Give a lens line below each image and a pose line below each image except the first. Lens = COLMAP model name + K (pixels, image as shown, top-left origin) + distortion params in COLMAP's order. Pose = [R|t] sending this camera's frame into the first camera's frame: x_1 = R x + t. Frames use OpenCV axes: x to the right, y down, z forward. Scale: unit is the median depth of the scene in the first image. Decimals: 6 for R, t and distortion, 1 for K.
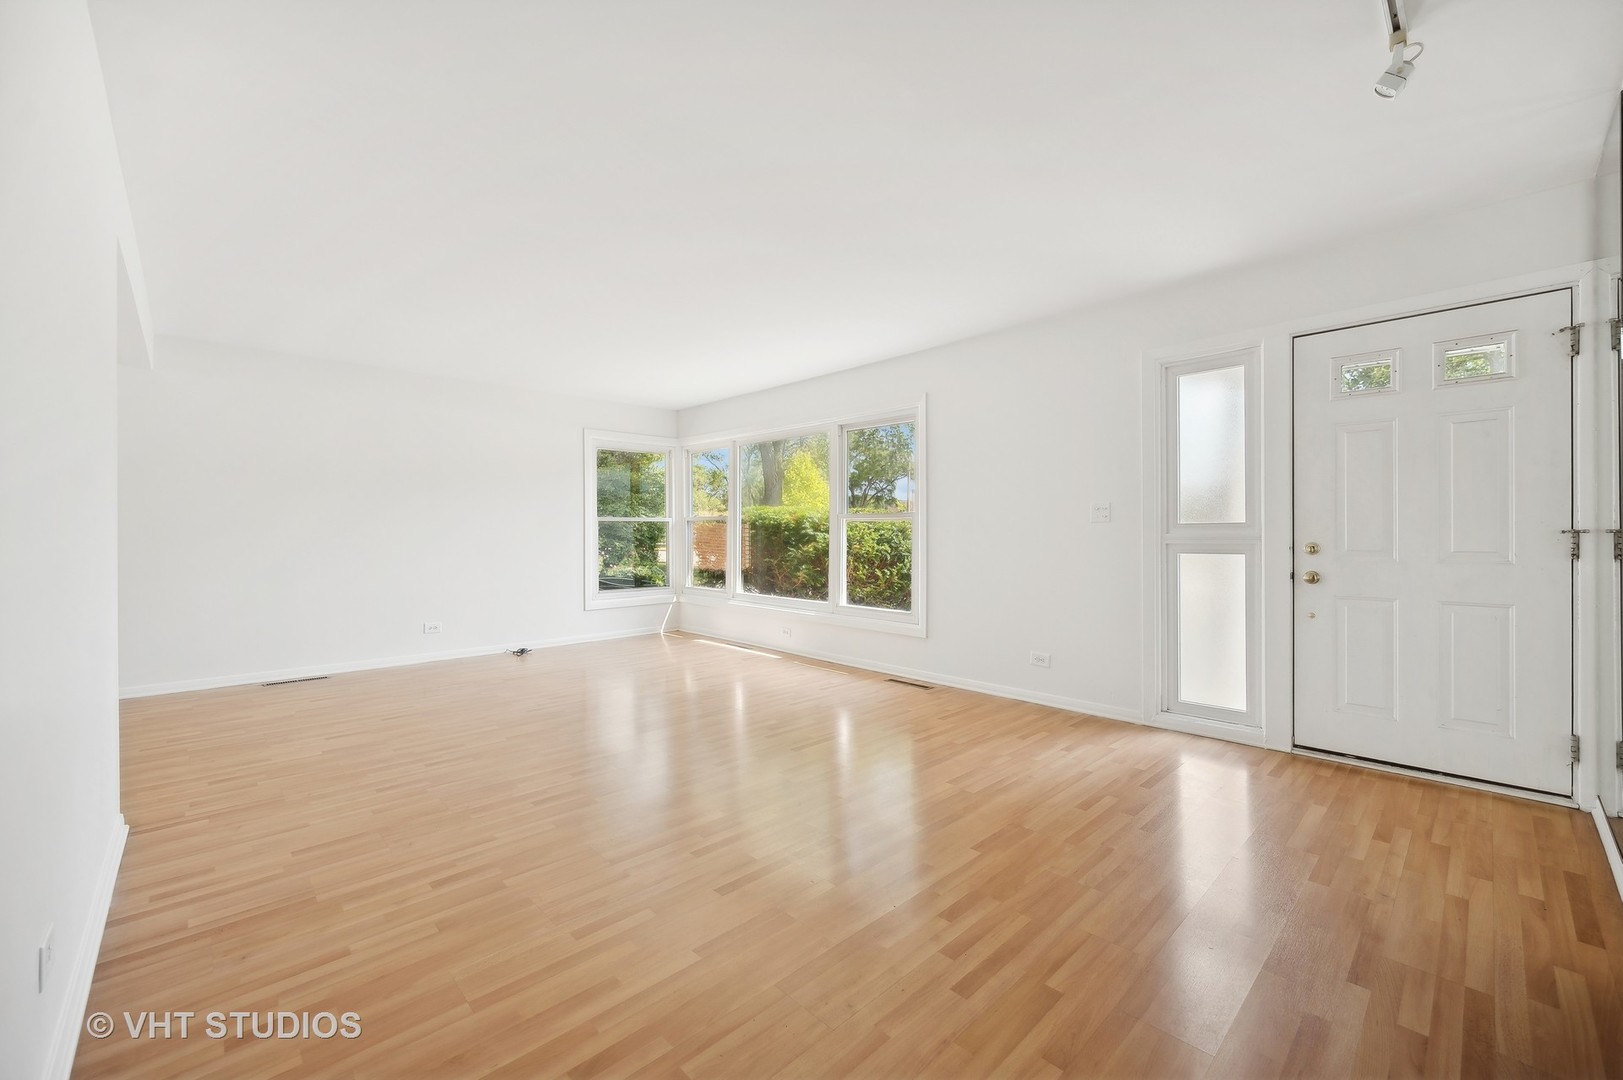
lens RADIAL K [[647.4, 0, 809.7], [0, 647.4, 534.7], [0, 0, 1]] dist [-0.001973, -0.000122]
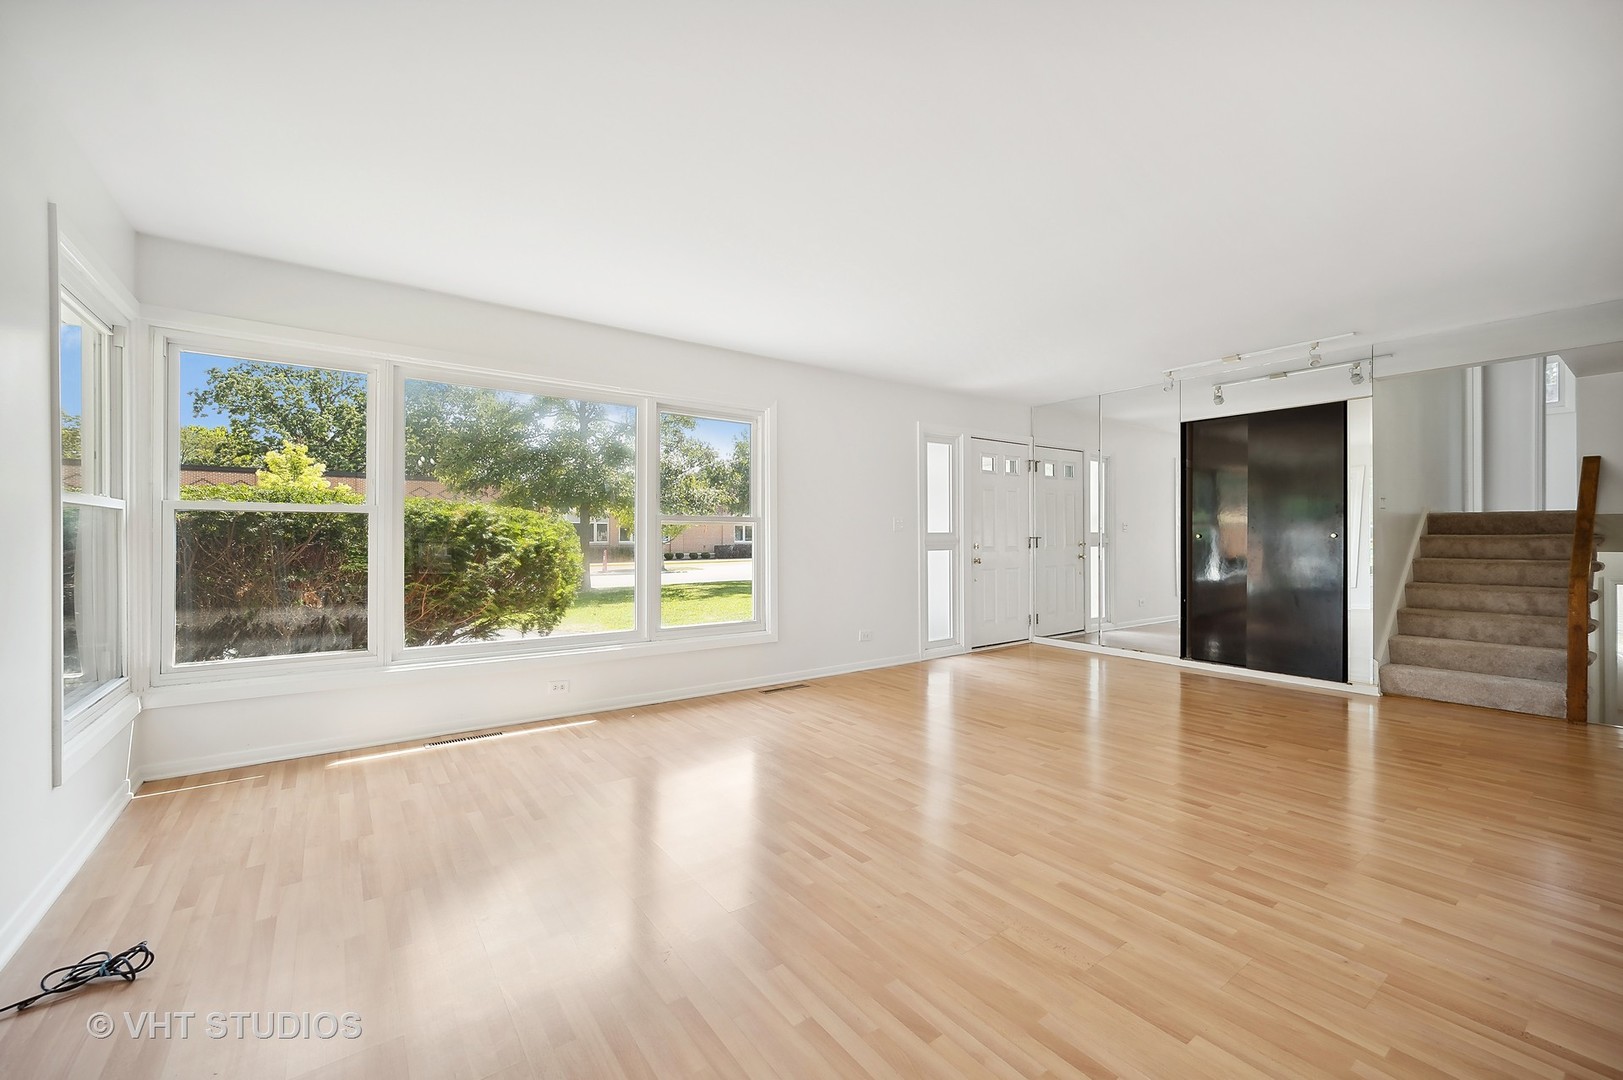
lens RADIAL K [[655.2, 0, 808.8], [0, 655.2, 537.5], [0, 0, 1]] dist [-0.000552, 0.000119]
pose [[0.130163, 0.001936, 0.991491, -1.279865], [0.003955, 0.999989, -0.002472, -0.001431], [-0.991485, 0.004243, 0.130154, 1.249245]]
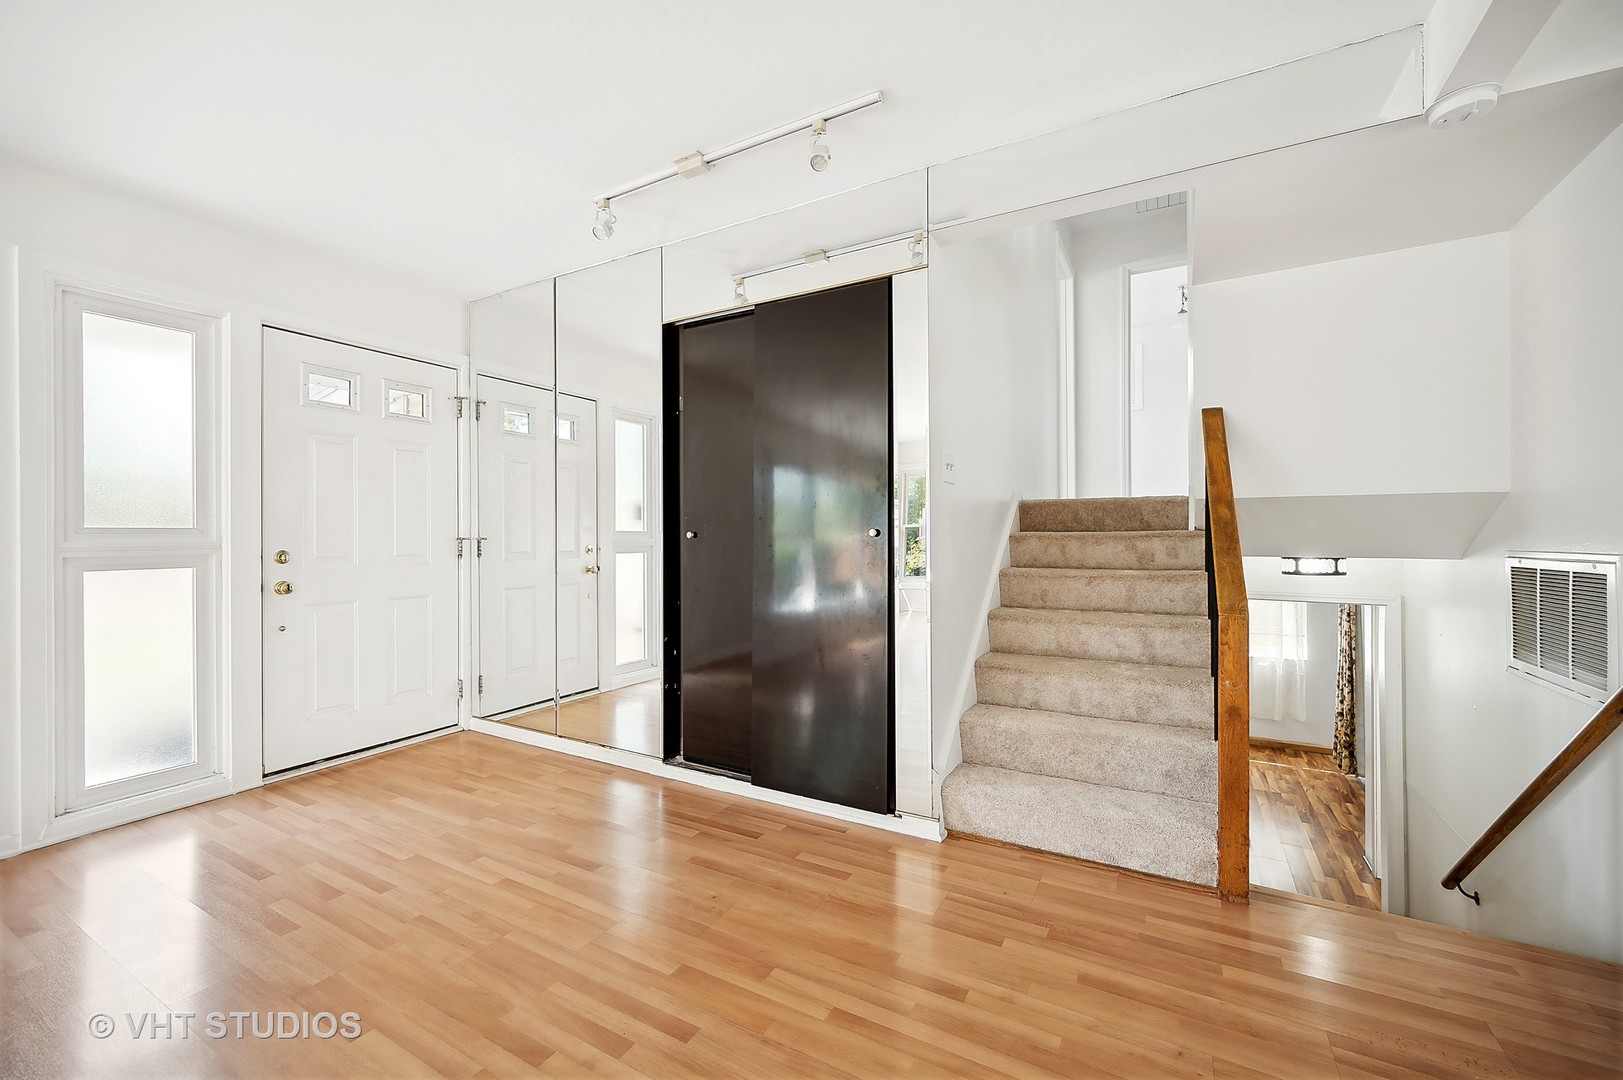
lens RADIAL K [[647.4, 0, 809.7], [0, 647.4, 534.7], [0, 0, 1]] dist [-0.001973, -0.000122]
pose [[-0.287617, 0.008744, 0.957706, -0.348206], [0.009219, 0.999937, -0.006361, 0.001817], [-0.957701, 0.007000, -0.287680, 0.542584]]
